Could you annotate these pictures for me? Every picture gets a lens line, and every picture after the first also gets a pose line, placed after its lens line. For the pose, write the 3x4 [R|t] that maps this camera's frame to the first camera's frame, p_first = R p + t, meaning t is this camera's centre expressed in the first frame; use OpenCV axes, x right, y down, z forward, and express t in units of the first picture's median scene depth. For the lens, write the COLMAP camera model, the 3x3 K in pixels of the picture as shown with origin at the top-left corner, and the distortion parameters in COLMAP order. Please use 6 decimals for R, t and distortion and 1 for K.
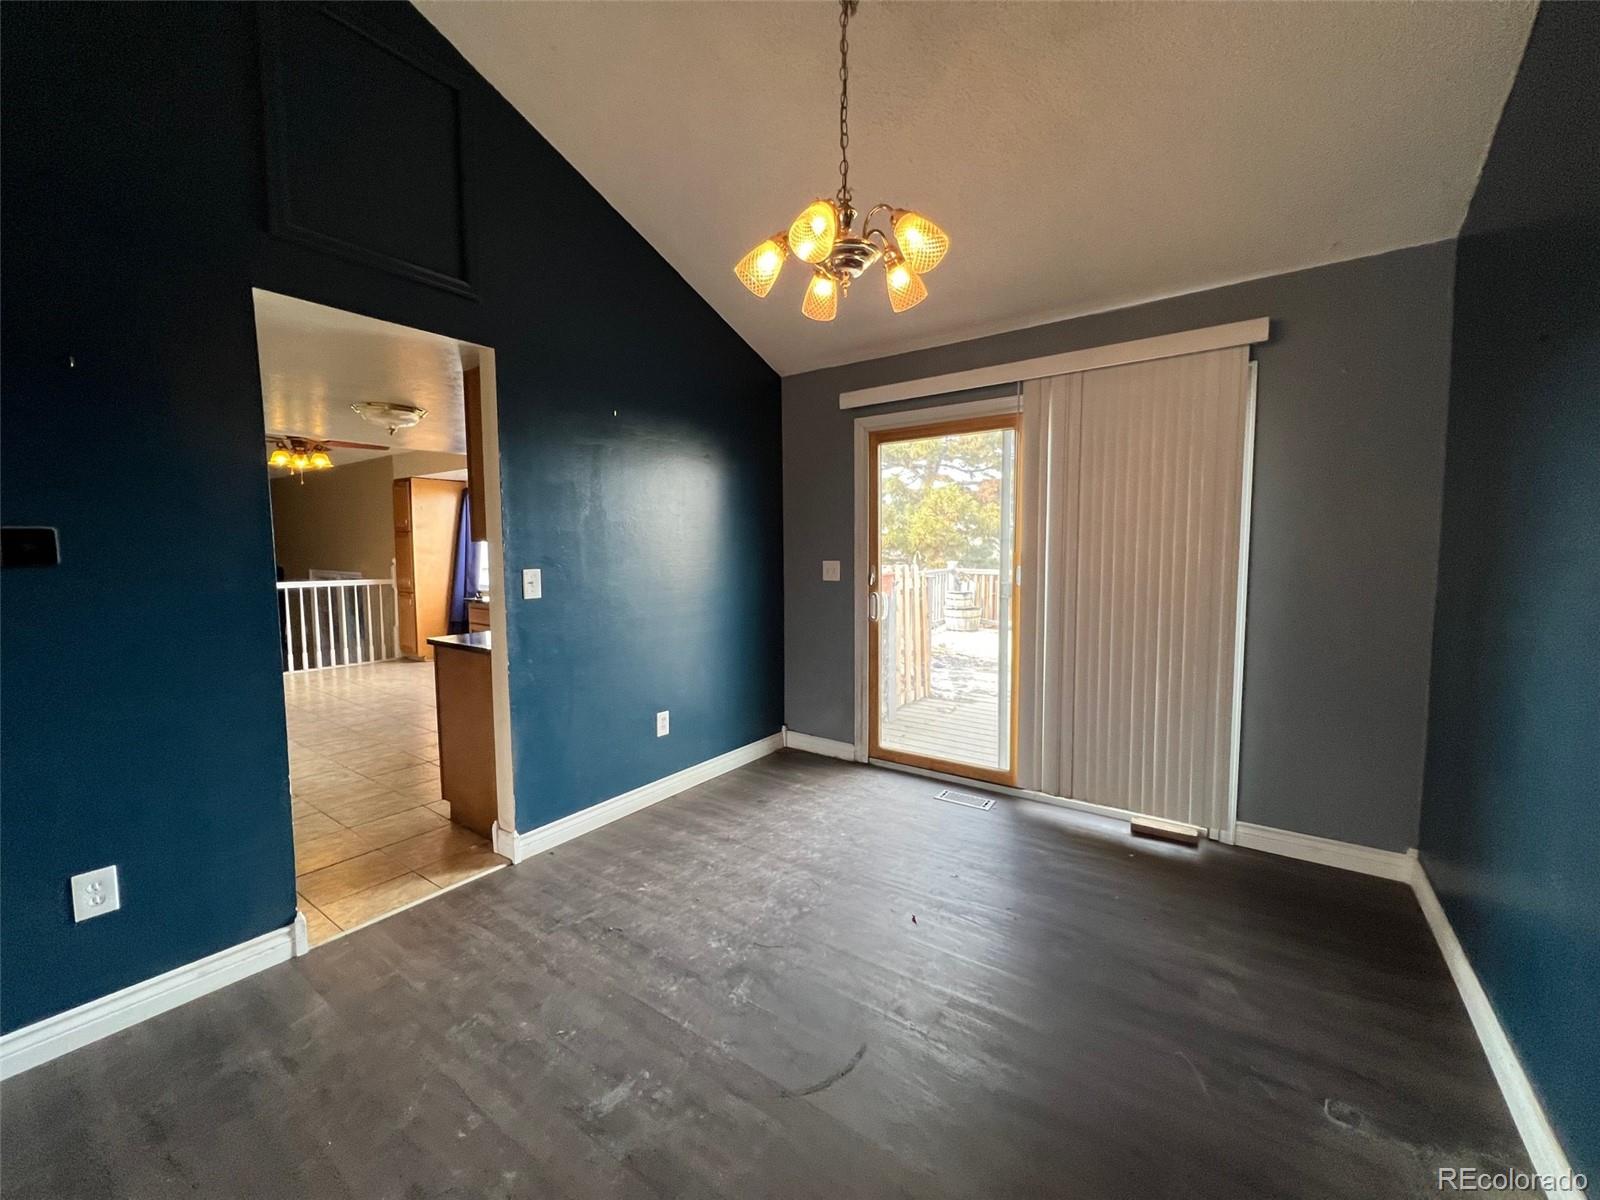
lens RADIAL K [[640.0, 0, 797.6], [0, 640.0, 597.7], [0, 0, 1]] dist [-0.009599, 0.000058]
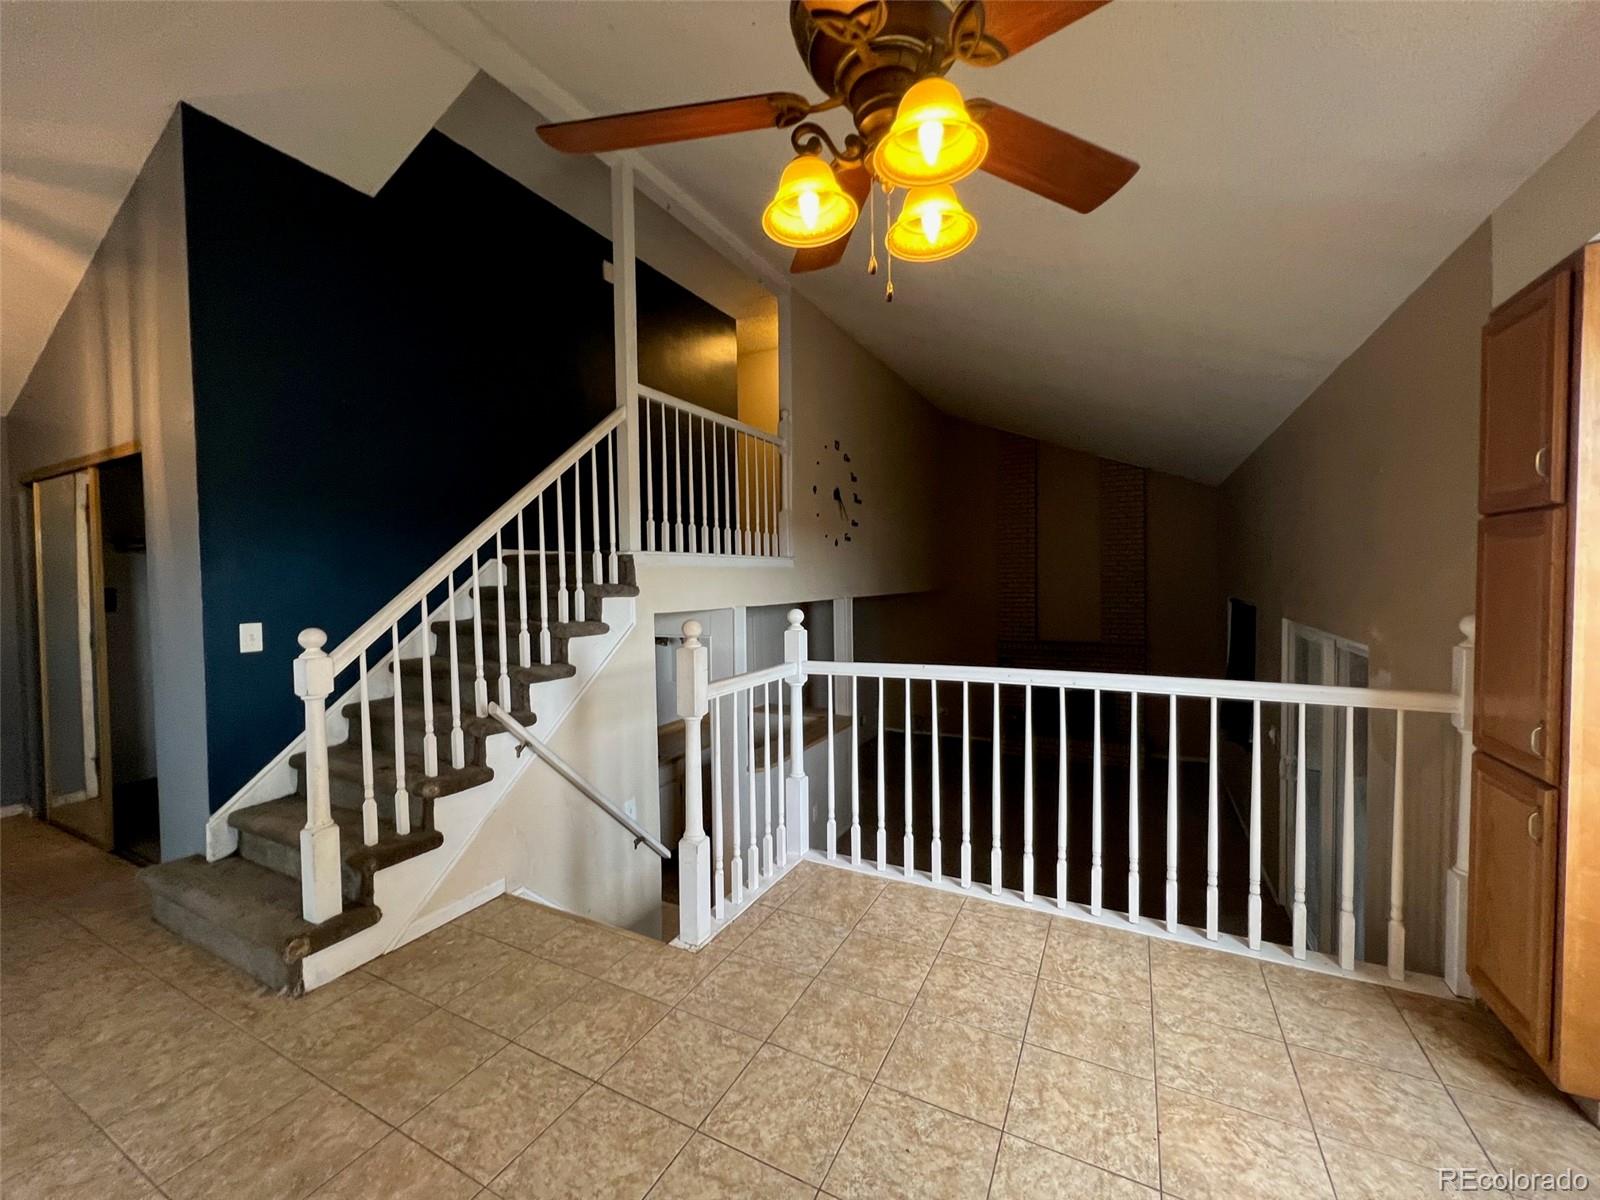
lens RADIAL K [[640.0, 0, 796.4], [0, 640.0, 596.2], [0, 0, 1]] dist [-0.009599, 0.000058]
pose [[0.144867, 0.040485, -0.988622, -0.413998], [-0.058610, 0.997759, 0.032271, -0.062178], [0.987714, 0.053268, 0.146916, 0.683338]]
